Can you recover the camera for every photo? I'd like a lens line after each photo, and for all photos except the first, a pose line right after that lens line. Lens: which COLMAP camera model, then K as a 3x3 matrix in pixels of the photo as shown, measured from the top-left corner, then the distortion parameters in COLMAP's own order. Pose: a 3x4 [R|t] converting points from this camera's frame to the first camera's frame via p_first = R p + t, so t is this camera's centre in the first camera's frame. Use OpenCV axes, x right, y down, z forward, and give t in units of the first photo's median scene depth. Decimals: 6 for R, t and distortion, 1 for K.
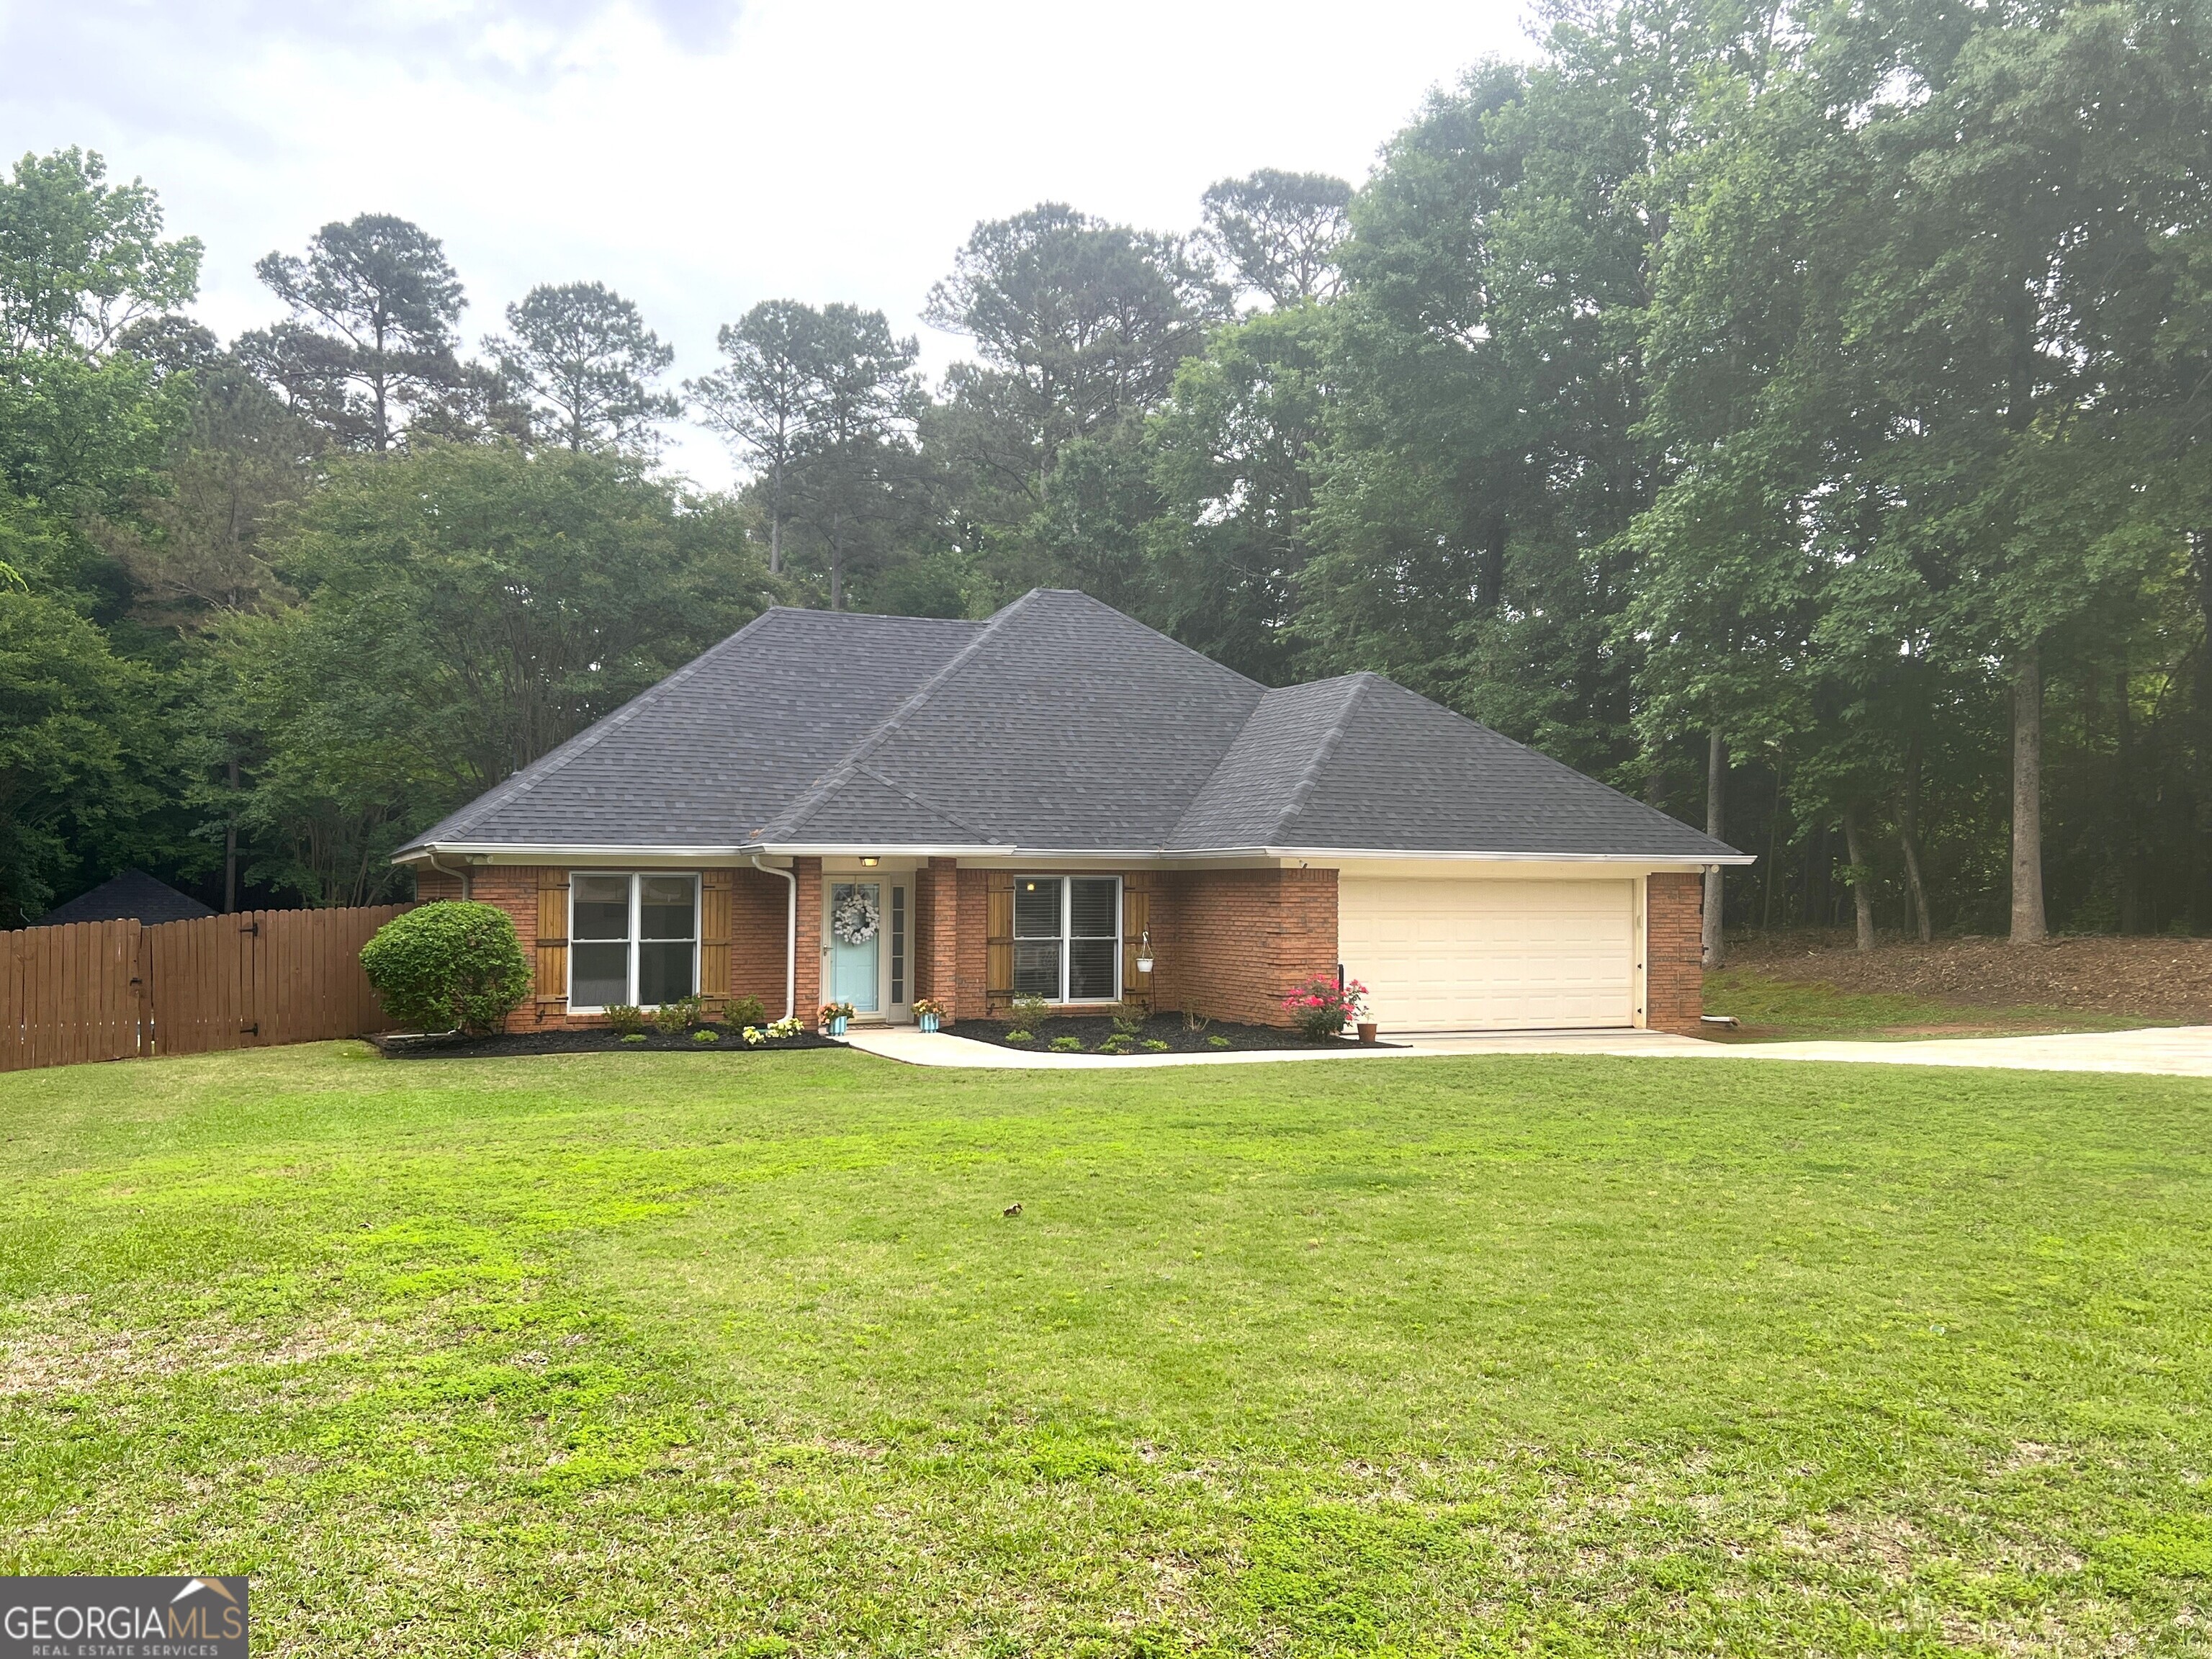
lens RADIAL K [[1935.2, 0, 1145.7], [0, 1935.2, 797.9], [0, 0, 1]] dist [0.124514, -0.240548]
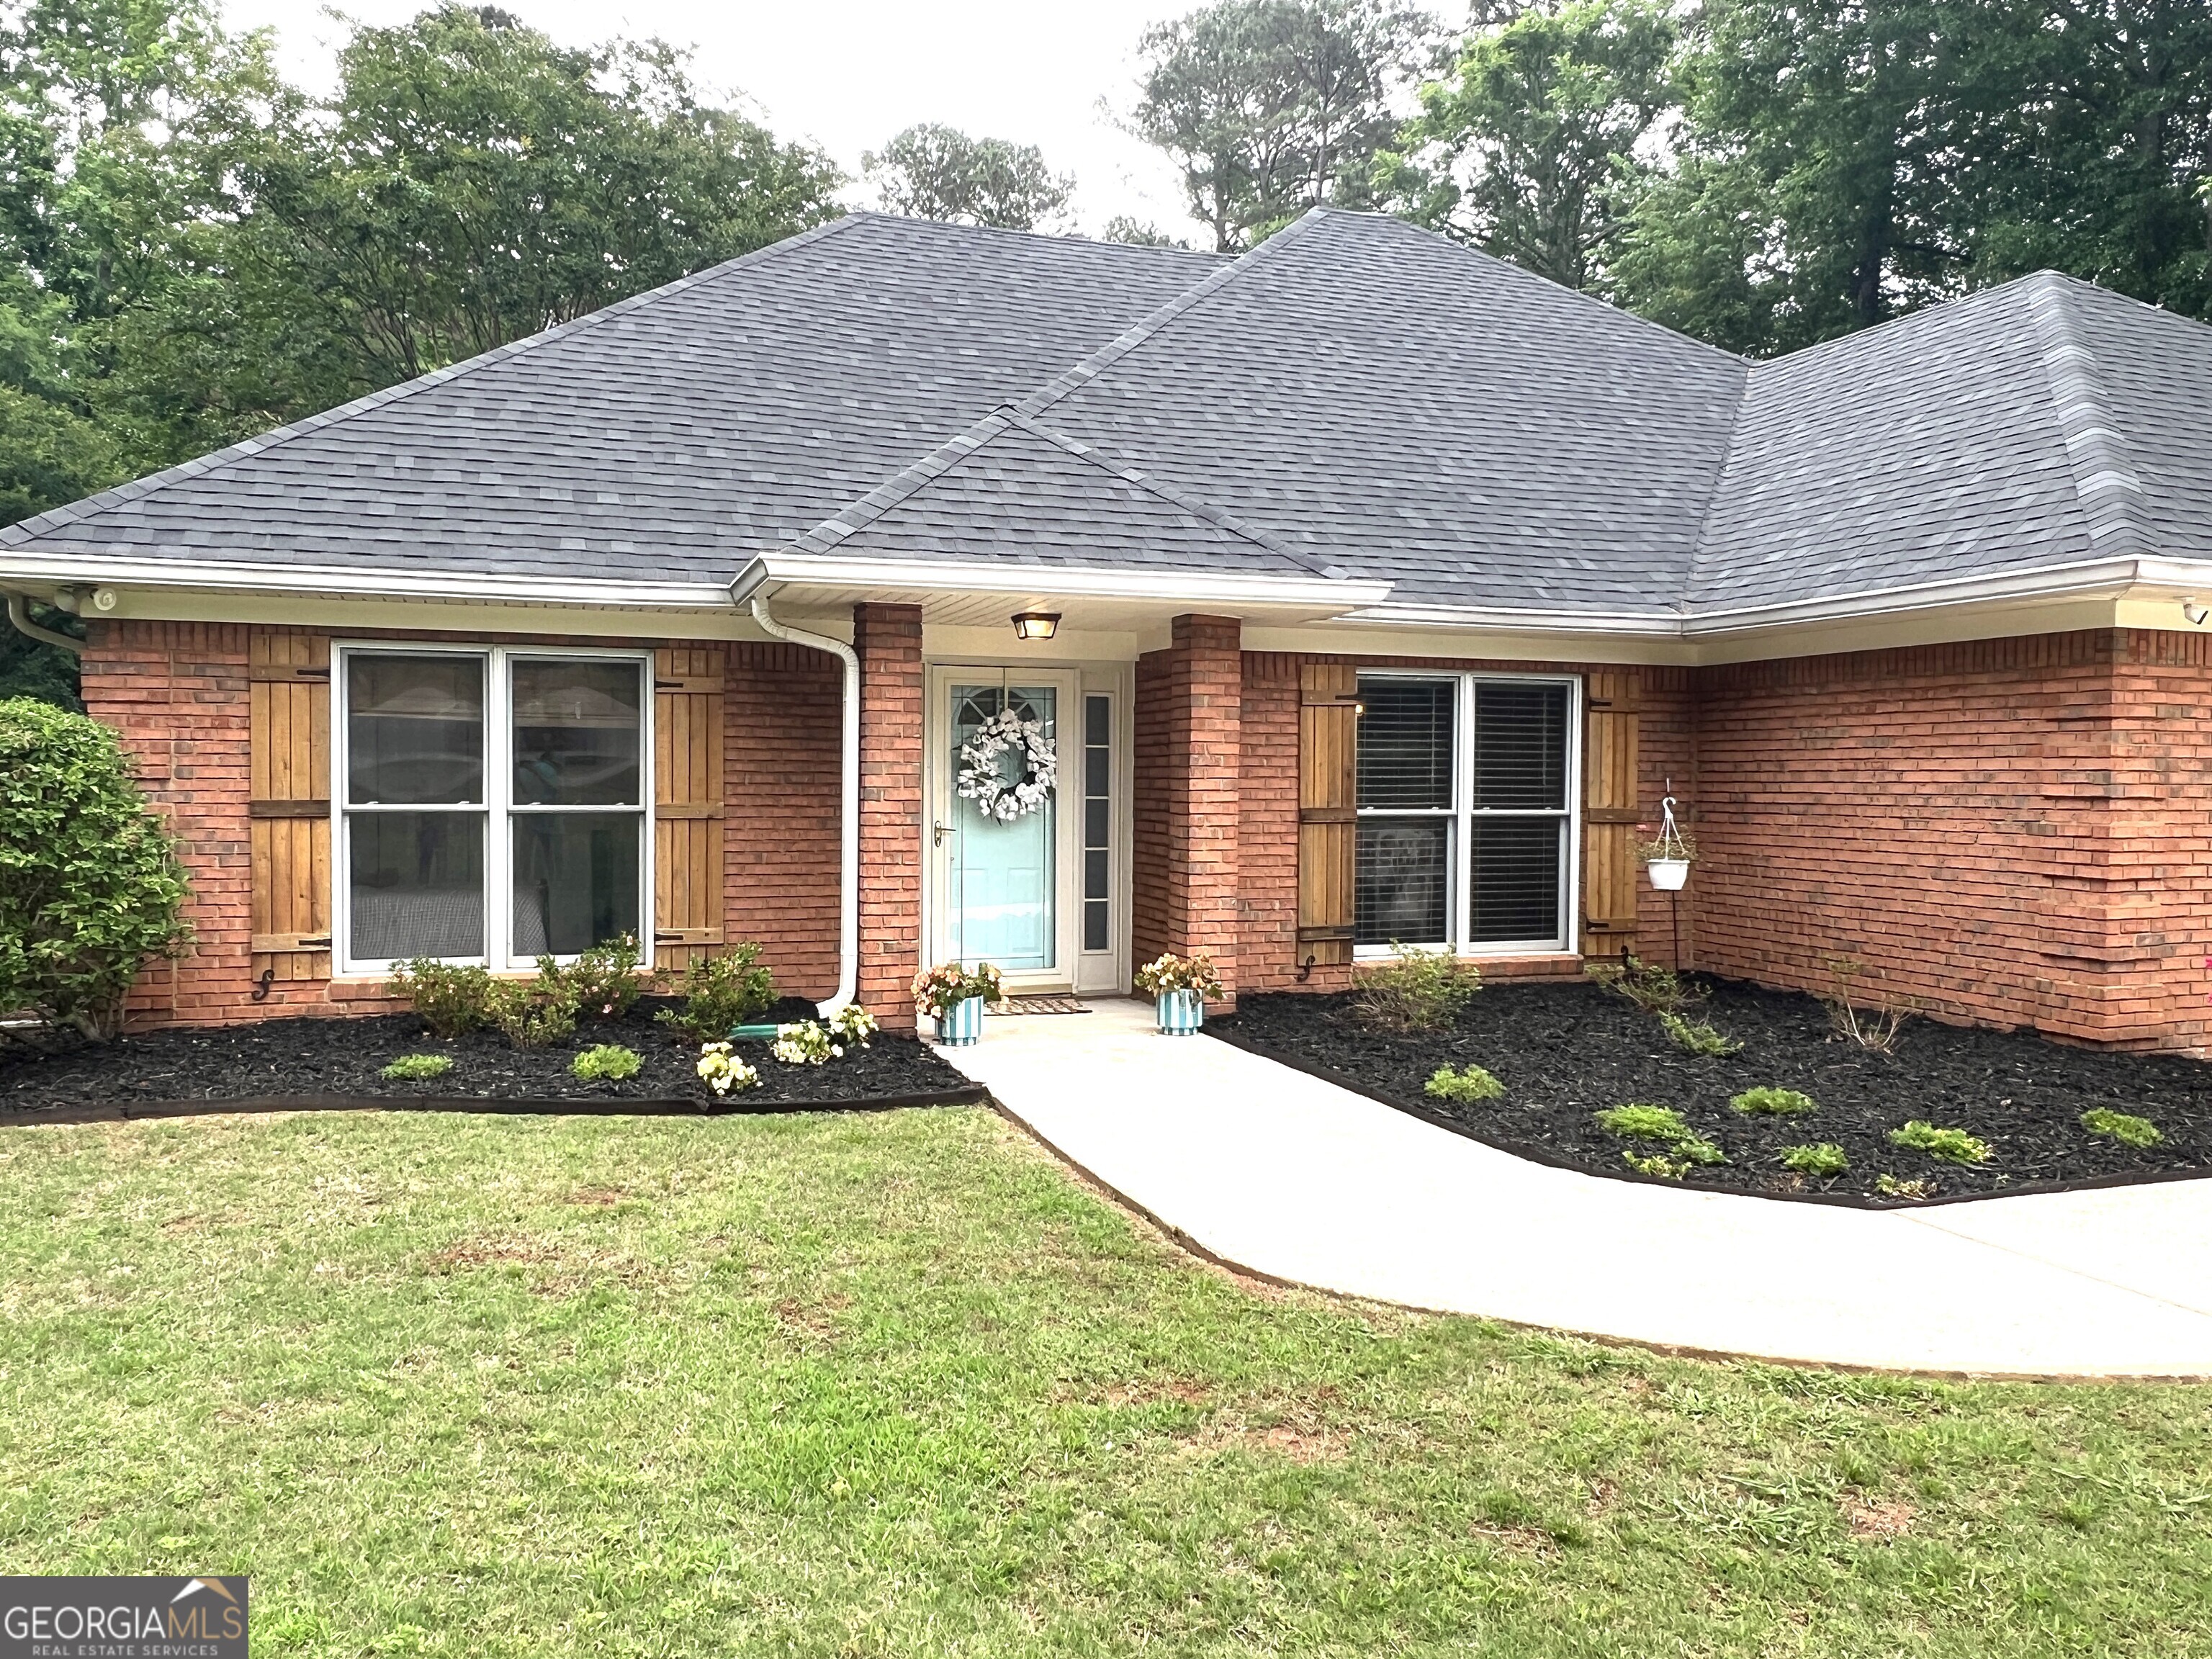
lens RADIAL K [[1607.9, 0, 1106.0], [0, 1607.9, 829.5], [0, 0, 1]] dist [-0.002100, 0.000112]
pose [[0.995975, 0.006279, -0.089408, -0.096208], [0.000579, 0.997071, 0.076474, 0.050563], [0.089626, -0.076218, 0.993055, 0.653691]]
